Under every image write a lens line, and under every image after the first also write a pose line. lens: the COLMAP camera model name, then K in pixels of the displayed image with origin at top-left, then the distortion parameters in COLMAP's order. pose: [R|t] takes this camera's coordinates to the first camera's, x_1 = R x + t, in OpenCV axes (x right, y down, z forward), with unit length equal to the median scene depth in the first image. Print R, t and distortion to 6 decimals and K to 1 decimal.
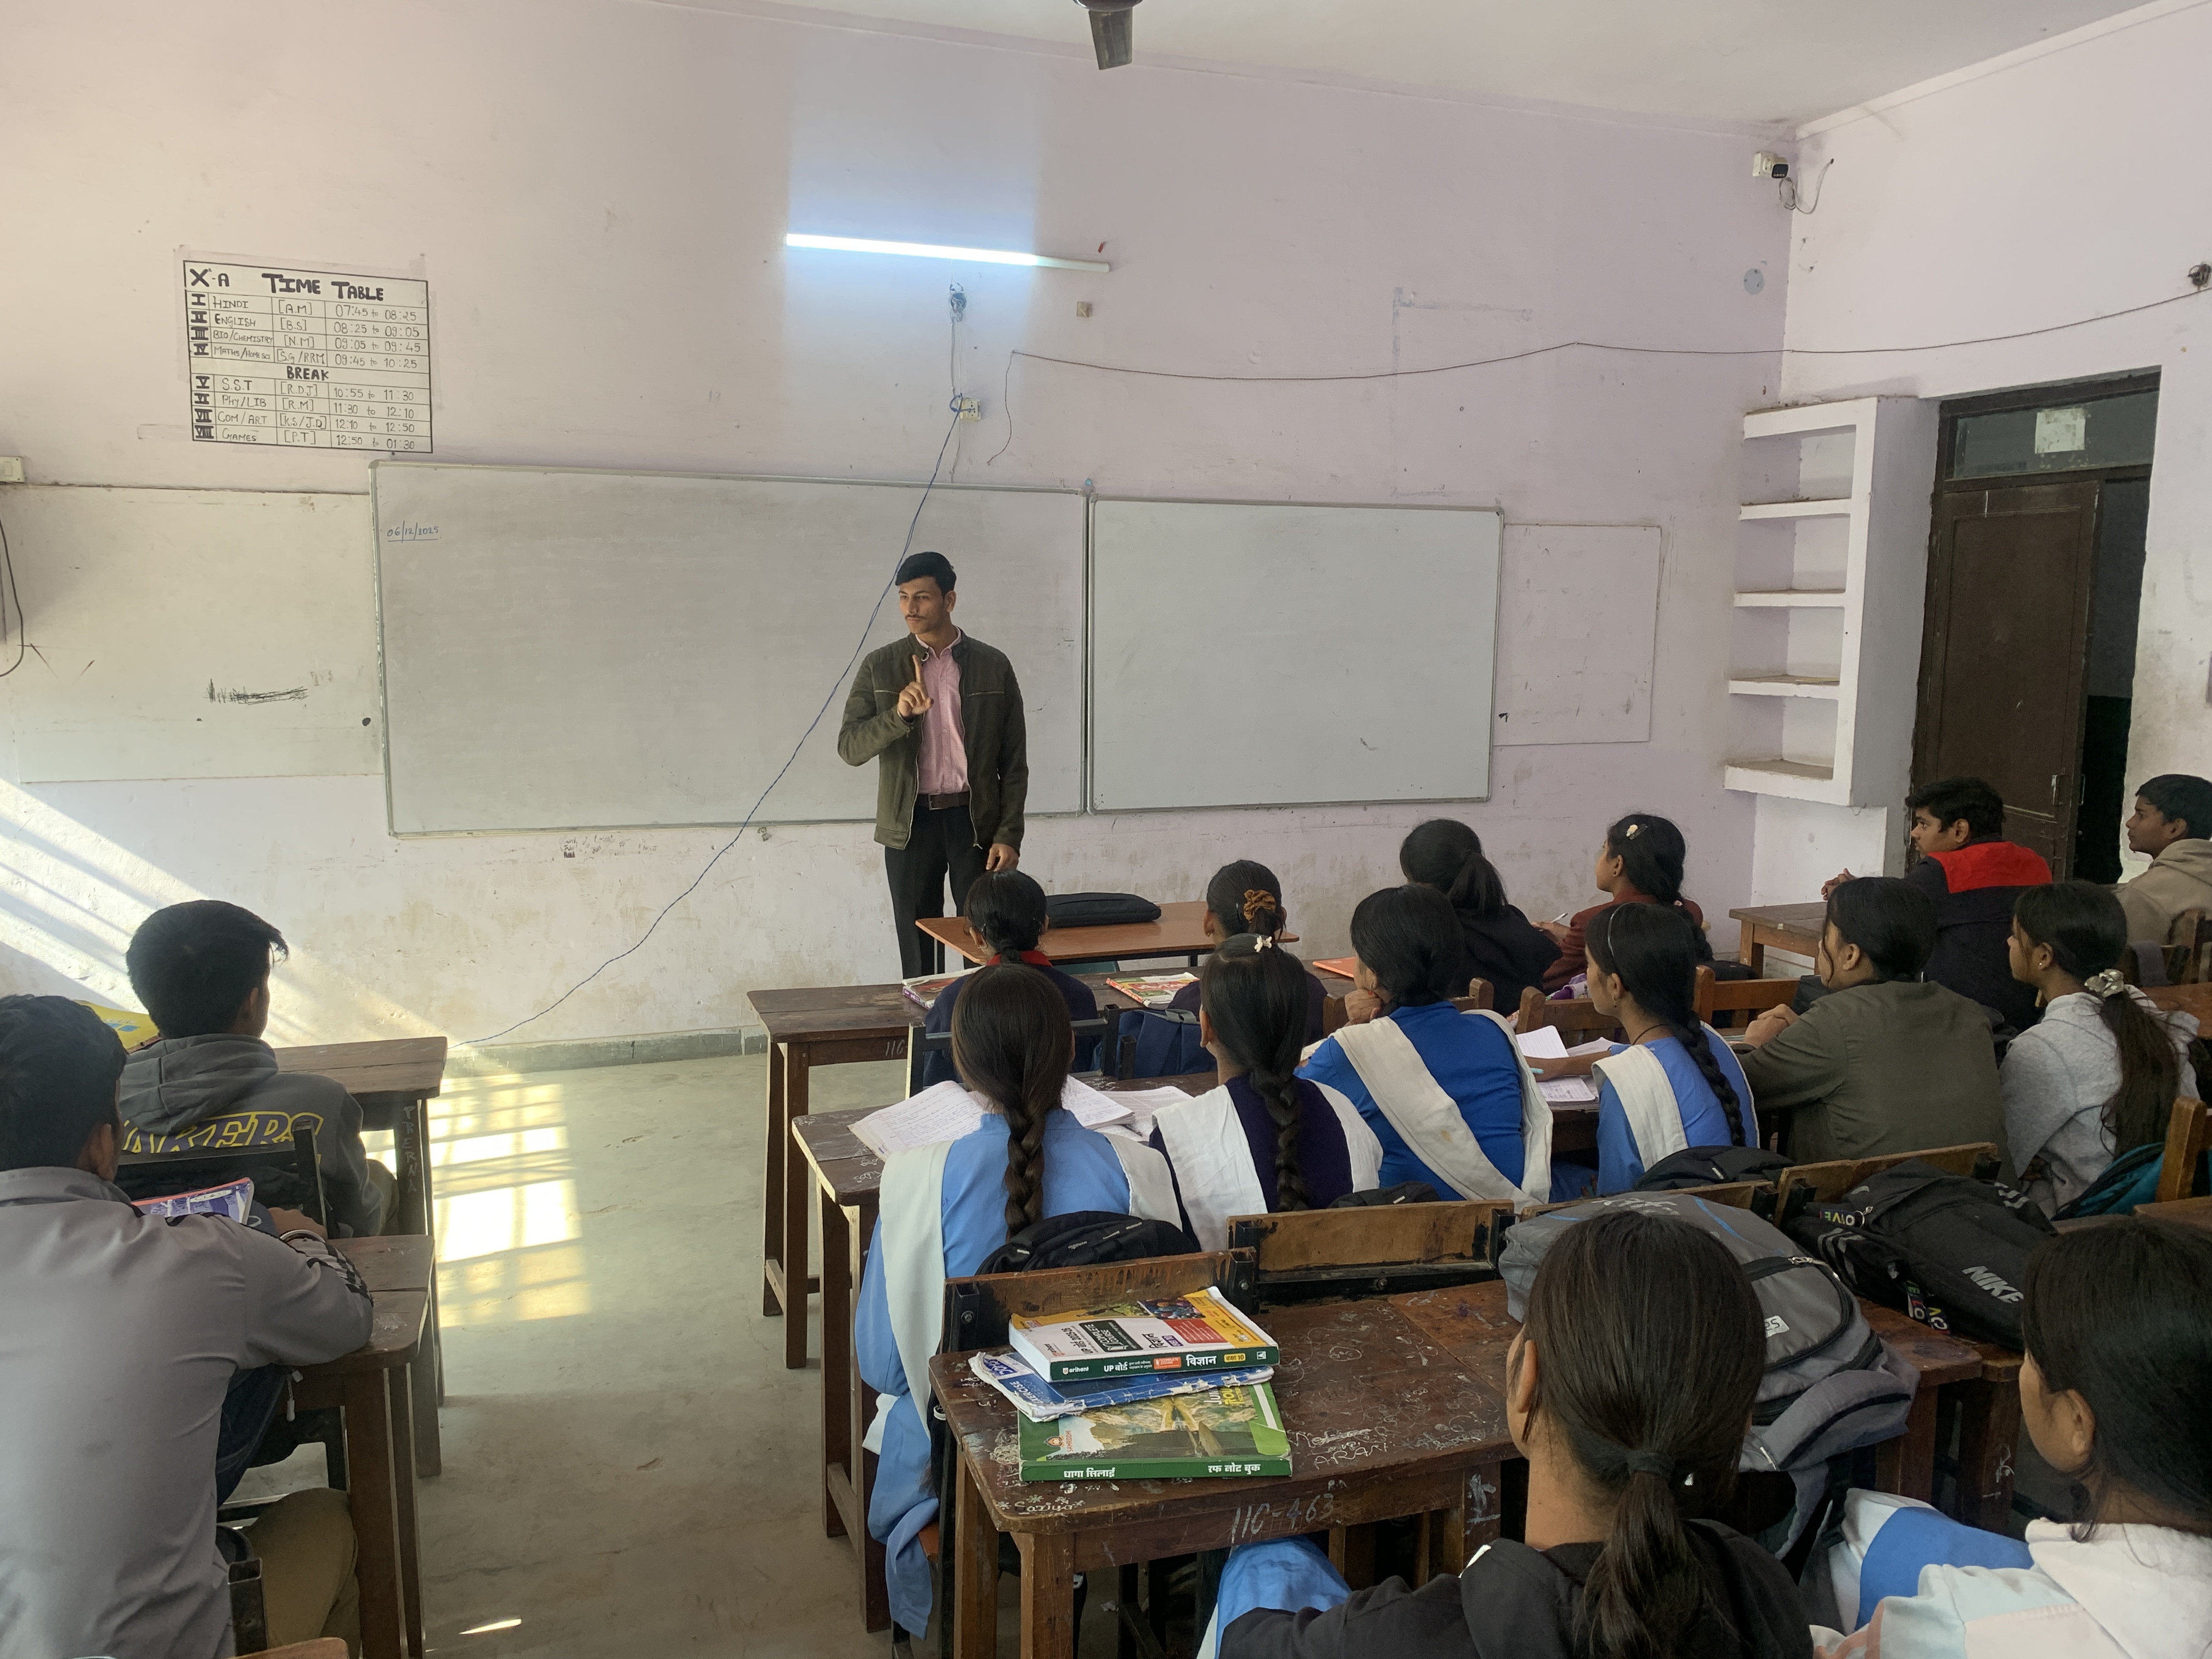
lens RADIAL K [[1694.2, 0, 1106.0], [0, 1694.2, 829.5], [0, 0, 1]] dist [-0.006991, -0.004540]
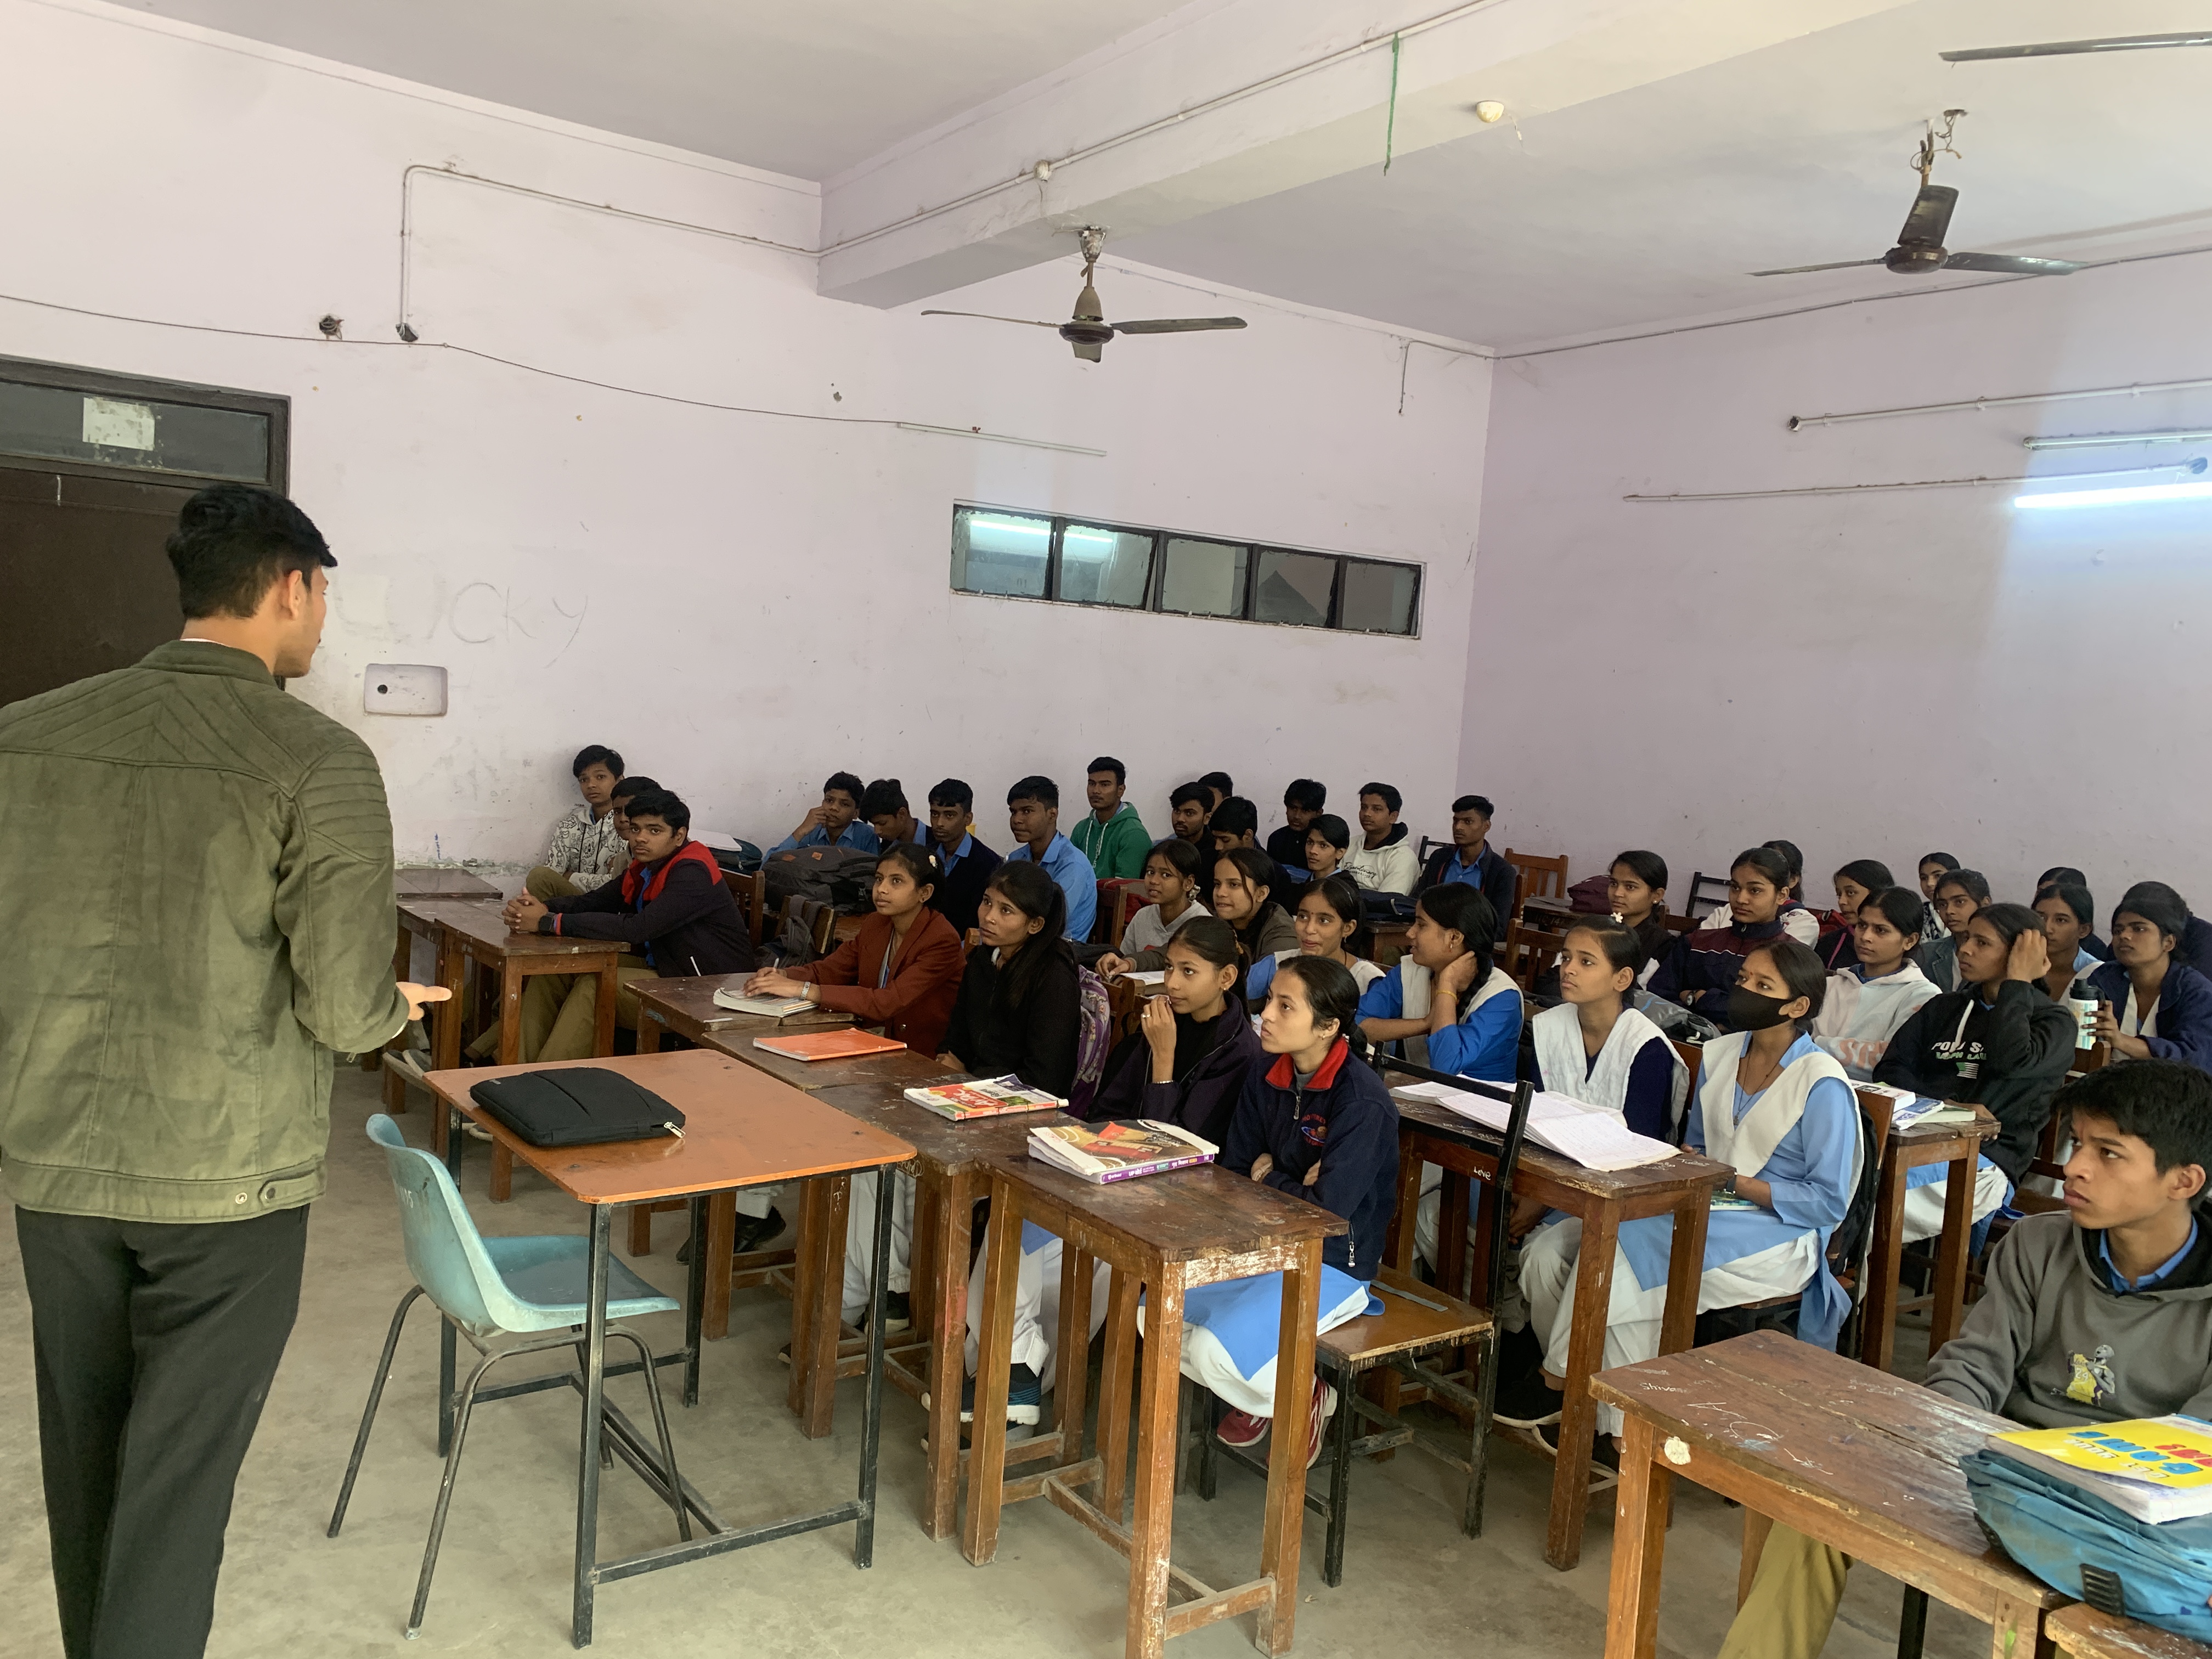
lens RADIAL K [[1694.2, 0, 1106.0], [0, 1694.2, 829.5], [0, 0, 1]] dist [-0.006991, -0.004540]
pose [[-0.298169, -0.104155, 0.948813, -0.547548], [0.055975, 0.990410, 0.126311, -0.104805], [-0.952870, 0.090772, -0.289480, 0.805294]]
